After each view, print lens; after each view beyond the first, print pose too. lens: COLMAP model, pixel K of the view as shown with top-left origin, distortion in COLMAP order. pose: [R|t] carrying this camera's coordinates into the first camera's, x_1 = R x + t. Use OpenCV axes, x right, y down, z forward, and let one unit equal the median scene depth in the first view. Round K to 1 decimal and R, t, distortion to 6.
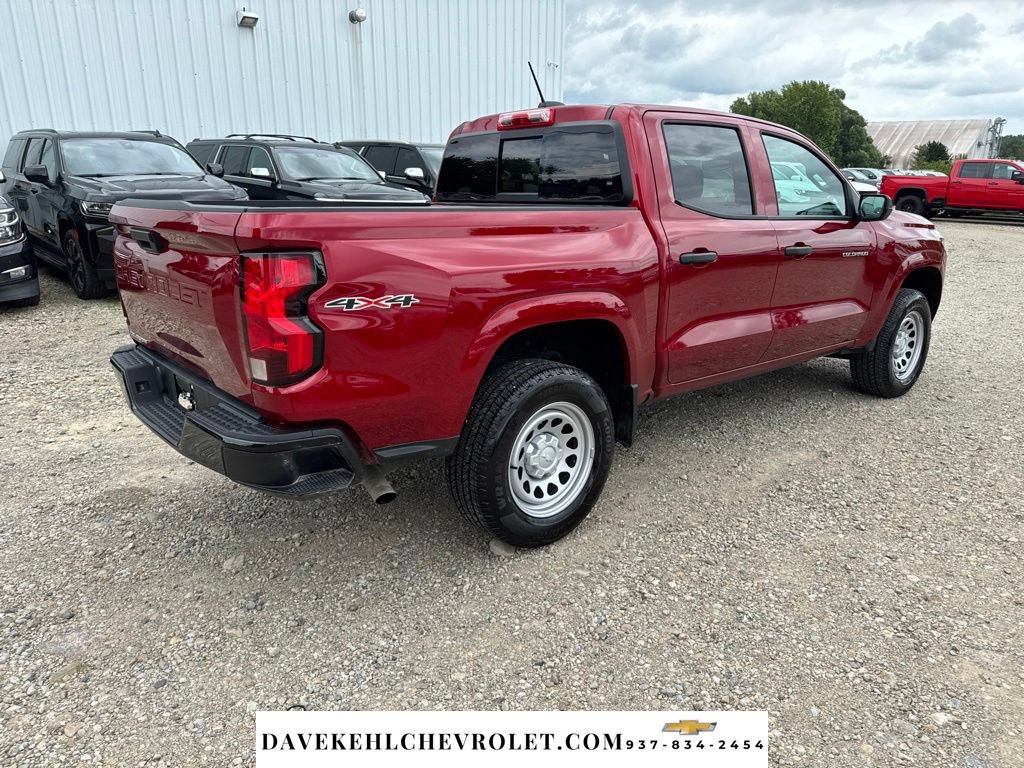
lens RADIAL K [[717.4, 0, 515.4], [0, 717.4, 389.3], [0, 0, 1]] dist [0.023050, -0.029061]
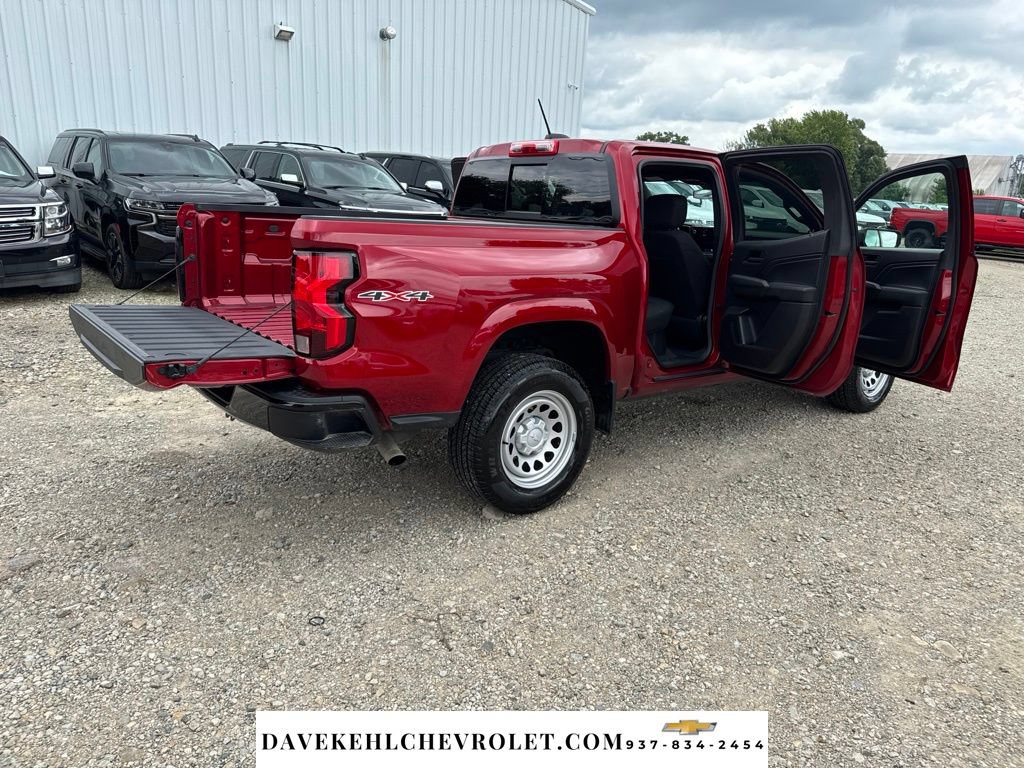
lens RADIAL K [[712.6, 0, 512.7], [0, 712.6, 387.7], [0, 0, 1]] dist [0.042160, -0.054975]
pose [[0.998618, 0.050320, -0.015165, 0.020876], [-0.050603, 0.998539, -0.018932, 0.036140], [0.014190, 0.019673, 0.999706, -0.162426]]
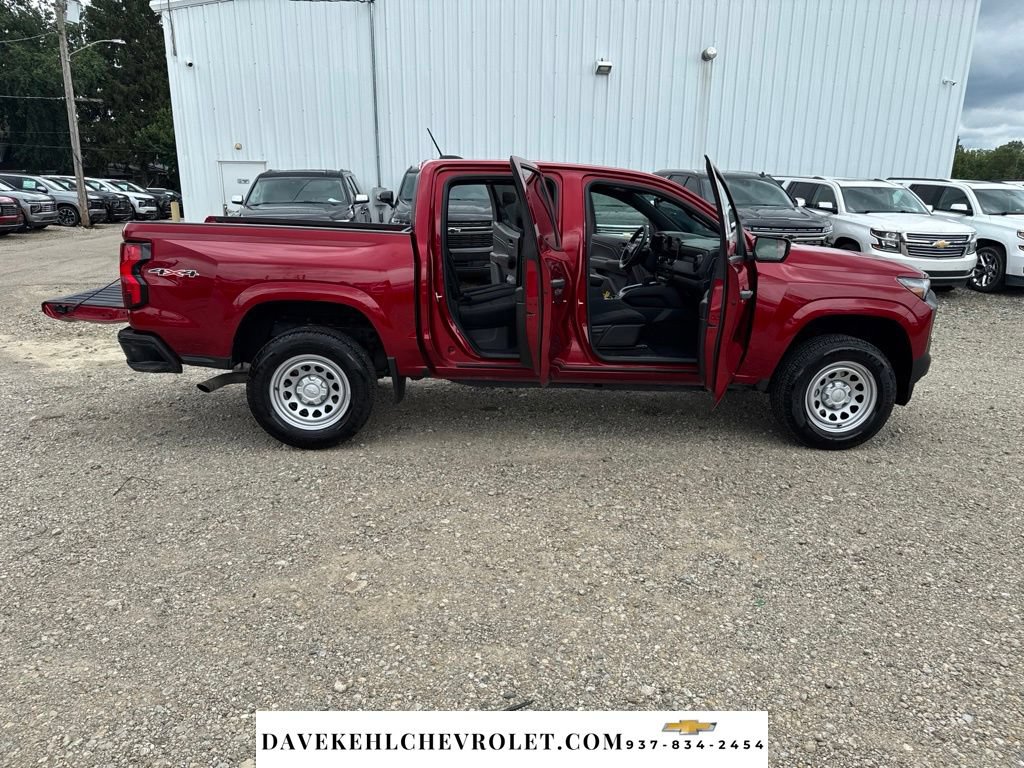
lens RADIAL K [[724.4, 0, 510.2], [0, 724.4, 390.4], [0, 0, 1]] dist [0.002785, -0.003916]
pose [[0.803455, 0.169670, -0.570677, 1.214388], [-0.186980, 0.981944, 0.028697, -0.027956], [0.565242, 0.083648, 0.820673, -0.018706]]
